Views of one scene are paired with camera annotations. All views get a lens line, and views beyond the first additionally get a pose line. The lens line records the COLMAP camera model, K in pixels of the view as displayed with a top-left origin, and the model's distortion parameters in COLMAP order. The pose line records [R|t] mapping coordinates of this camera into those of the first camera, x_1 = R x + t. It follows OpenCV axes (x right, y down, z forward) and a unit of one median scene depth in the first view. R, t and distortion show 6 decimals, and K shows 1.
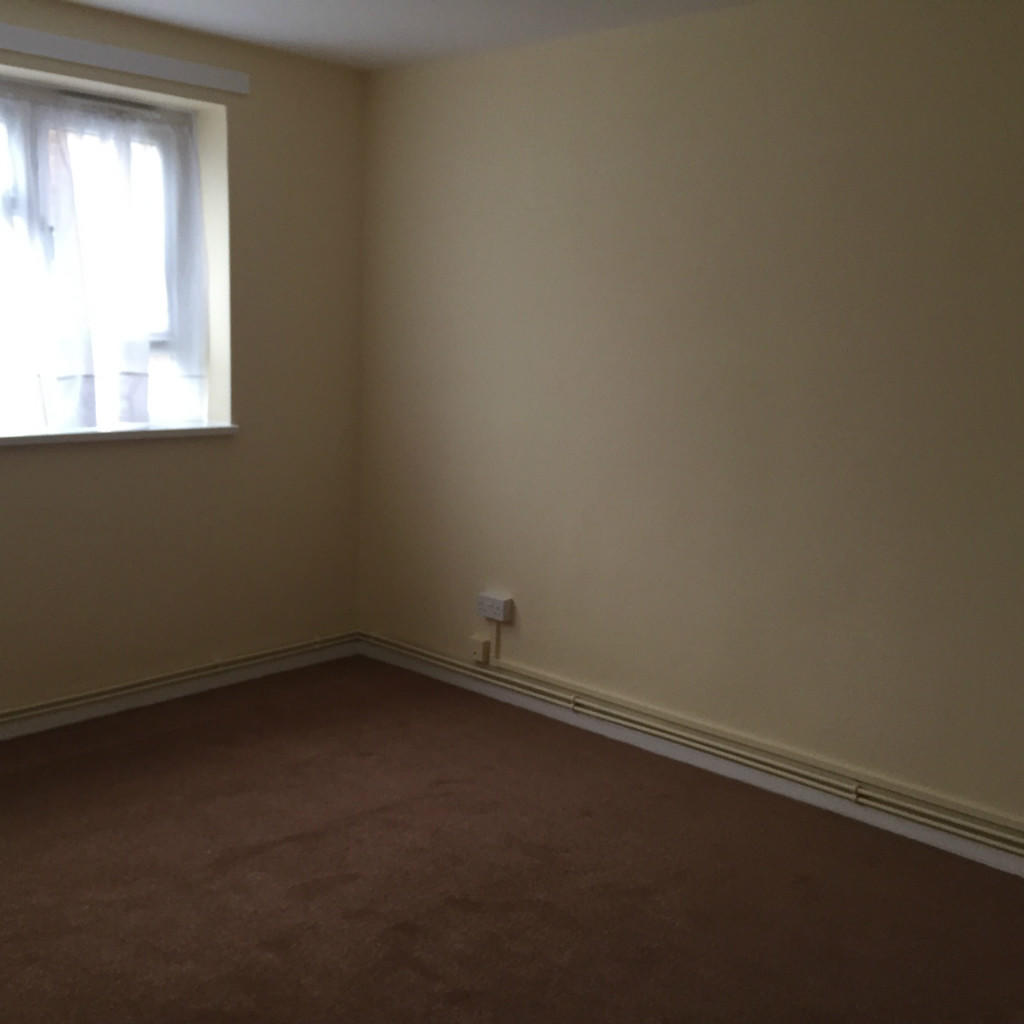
lens RADIAL K [[1160.1, 0, 512.0], [0, 1160.1, 512.0], [0, 0, 1]] dist [0.068074, -0.060740]
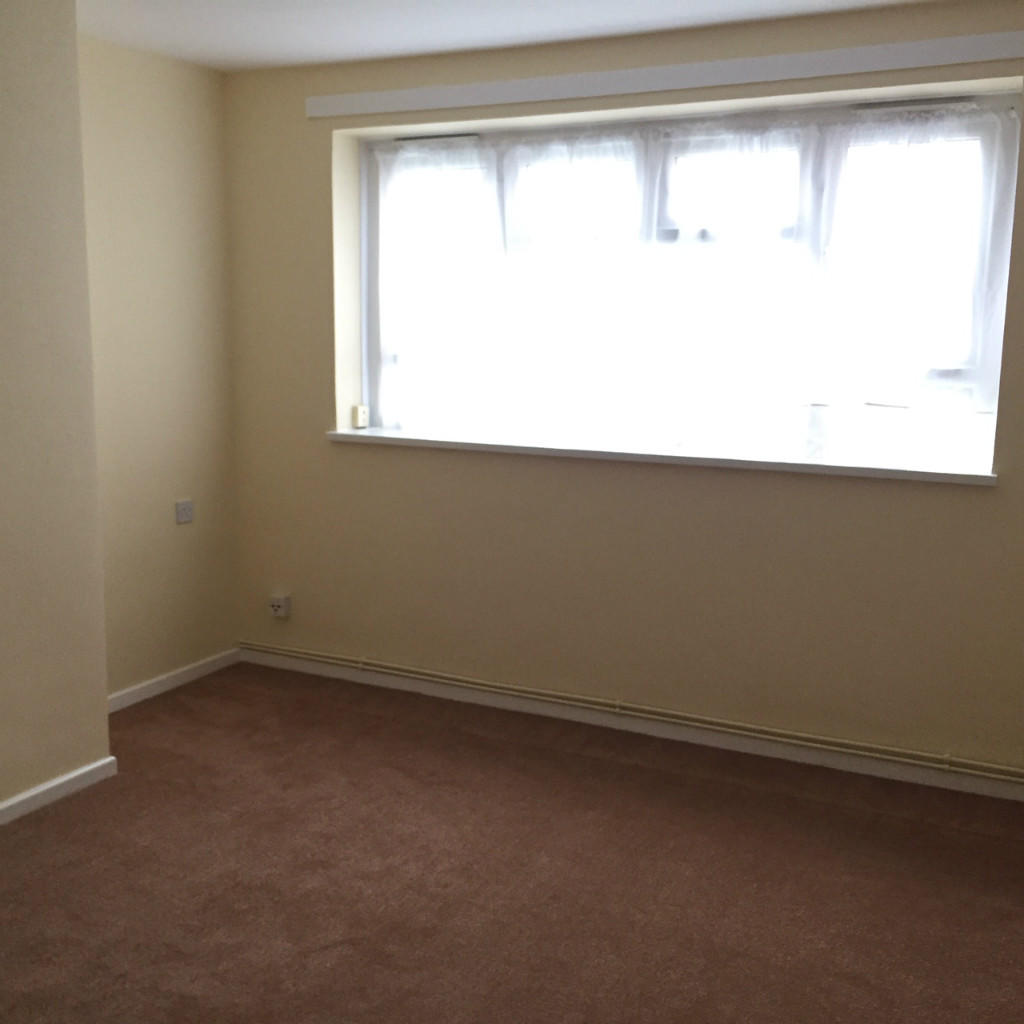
lens RADIAL K [[1160.1, 0, 512.0], [0, 1160.1, 512.0], [0, 0, 1]] dist [0.068074, -0.060740]
pose [[0.287194, 0.127356, -0.949368, 0.465533], [-0.161988, 0.983304, 0.082905, -0.067124], [0.944076, 0.129976, 0.303029, 0.480601]]
